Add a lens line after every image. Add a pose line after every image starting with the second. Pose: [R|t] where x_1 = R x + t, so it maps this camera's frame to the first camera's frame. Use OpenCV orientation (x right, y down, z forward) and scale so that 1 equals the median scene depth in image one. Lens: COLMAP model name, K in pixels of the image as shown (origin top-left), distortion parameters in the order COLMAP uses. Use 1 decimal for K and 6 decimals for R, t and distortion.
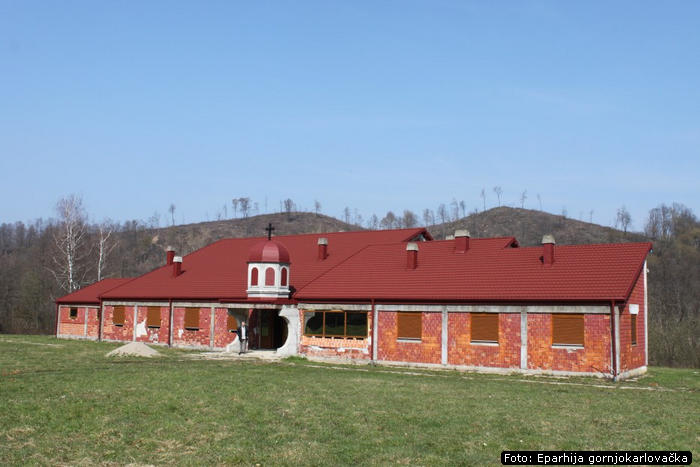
lens RADIAL K [[698.1, 0, 350.1], [0, 698.1, 232.5], [0, 0, 1]] dist [-0.129930, 0.000000]
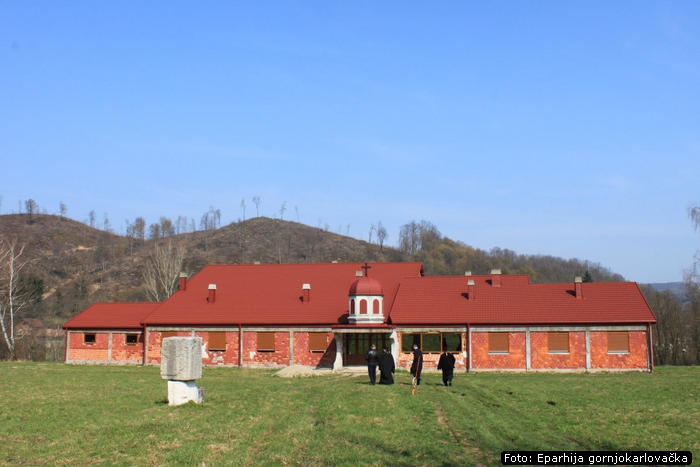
lens RADIAL K [[735.4, 0, 350.9], [0, 735.4, 229.3], [0, 0, 1]] dist [-0.124847, 0.000000]
pose [[0.914550, 0.031800, 0.403222, -0.591100], [-0.027947, 0.999490, -0.015438, -0.045741], [-0.403507, 0.002849, 0.914972, -0.158308]]
